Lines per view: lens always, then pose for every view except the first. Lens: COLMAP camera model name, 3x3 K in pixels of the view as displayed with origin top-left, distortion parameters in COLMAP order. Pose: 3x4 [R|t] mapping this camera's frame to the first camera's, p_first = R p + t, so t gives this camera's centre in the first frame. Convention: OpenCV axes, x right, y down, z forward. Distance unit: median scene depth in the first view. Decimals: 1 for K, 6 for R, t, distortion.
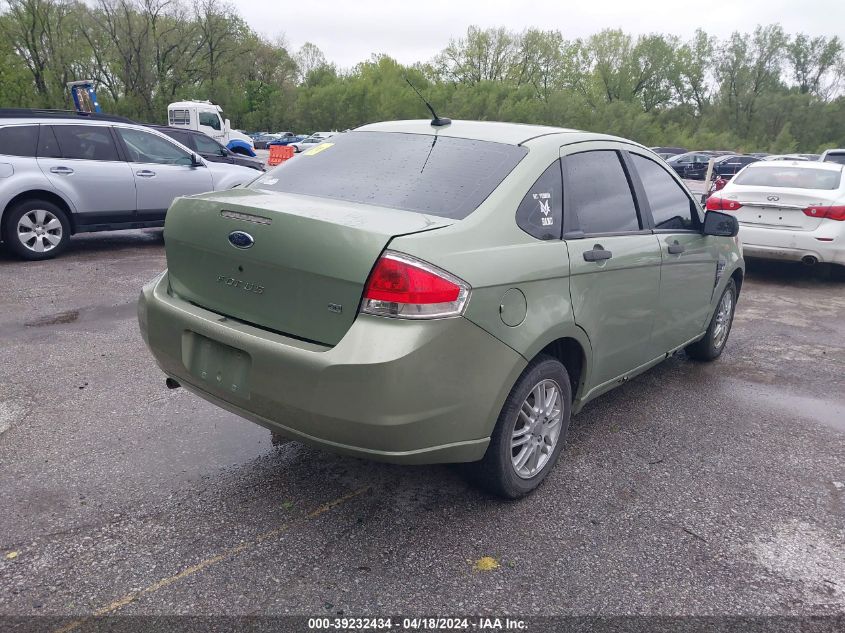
lens RADIAL K [[649.4, 0, 423.2], [0, 649.4, 315.0], [0, 0, 1]] dist [0.008317, -0.006174]
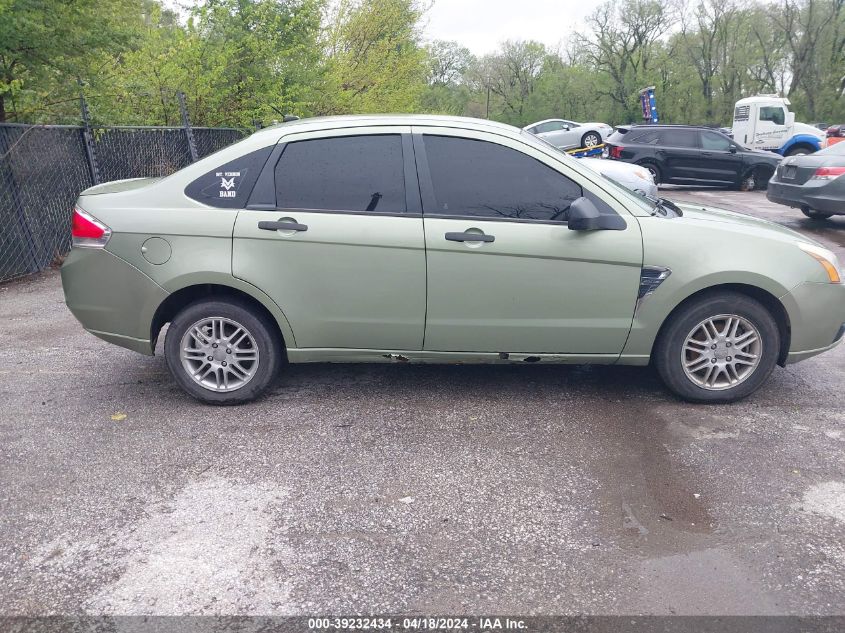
lens RADIAL K [[649.4, 0, 418.9], [0, 649.4, 313.7], [0, 0, 1]] dist [0.008317, -0.006174]
pose [[0.629289, 0.157661, -0.761012, 0.460653], [-0.159718, 0.984541, 0.071898, -0.020354], [0.760583, 0.076303, 0.644742, 0.151534]]
